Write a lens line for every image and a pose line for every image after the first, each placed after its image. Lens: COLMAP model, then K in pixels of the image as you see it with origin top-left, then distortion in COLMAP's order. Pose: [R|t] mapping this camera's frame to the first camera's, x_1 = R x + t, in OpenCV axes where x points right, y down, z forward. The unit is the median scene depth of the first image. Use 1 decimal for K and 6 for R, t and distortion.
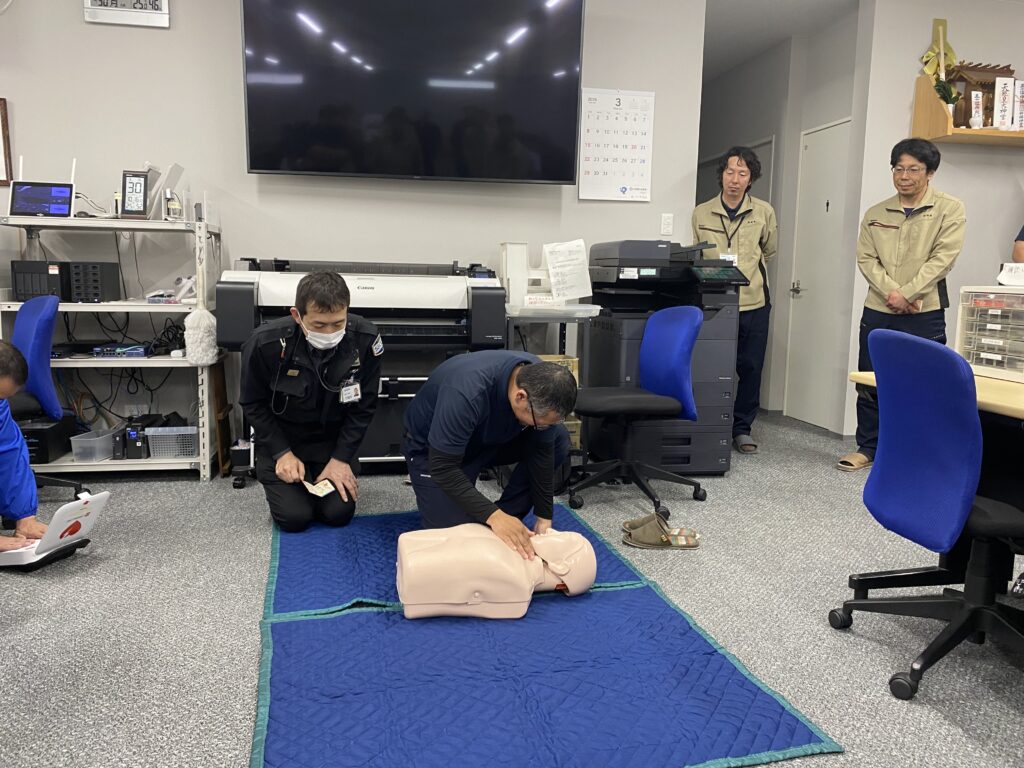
lens RADIAL K [[774.2, 0, 510.4], [0, 774.2, 380.5], [0, 0, 1]] dist [0.005116, -0.003888]
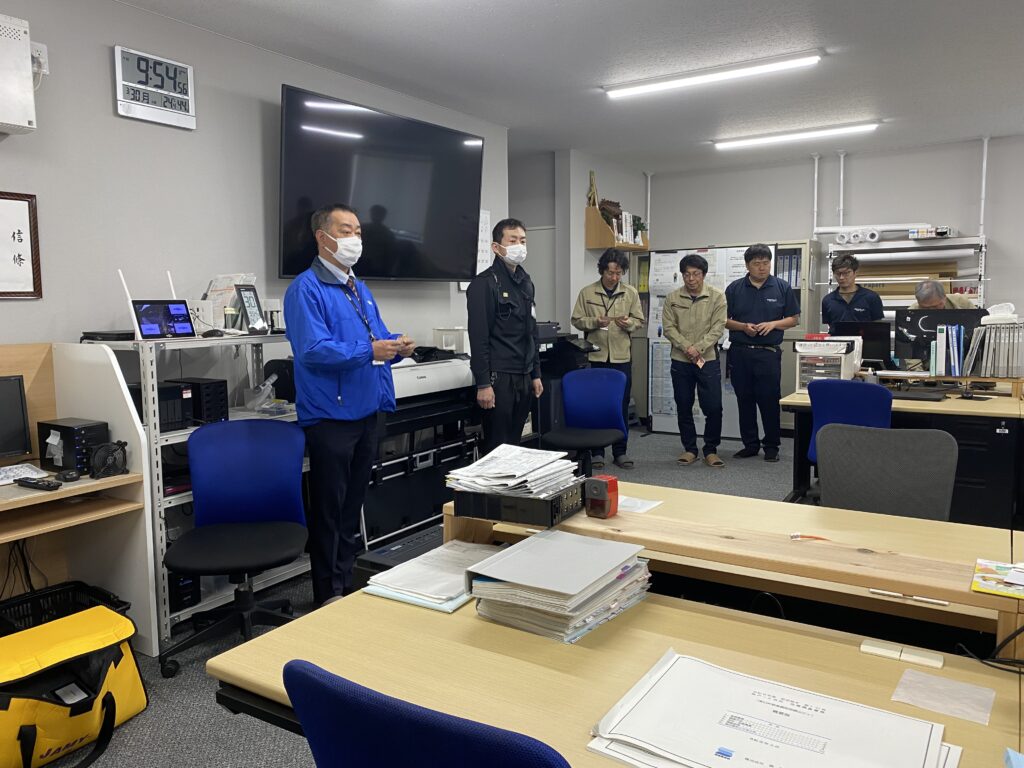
lens RADIAL K [[774.2, 0, 510.4], [0, 774.2, 380.5], [0, 0, 1]] dist [0.005116, -0.003888]
pose [[0.676921, -0.104952, 0.728535, -0.925688], [0.123281, 0.991967, 0.028355, -0.126531], [-0.725658, 0.070620, 0.684422, 0.076421]]
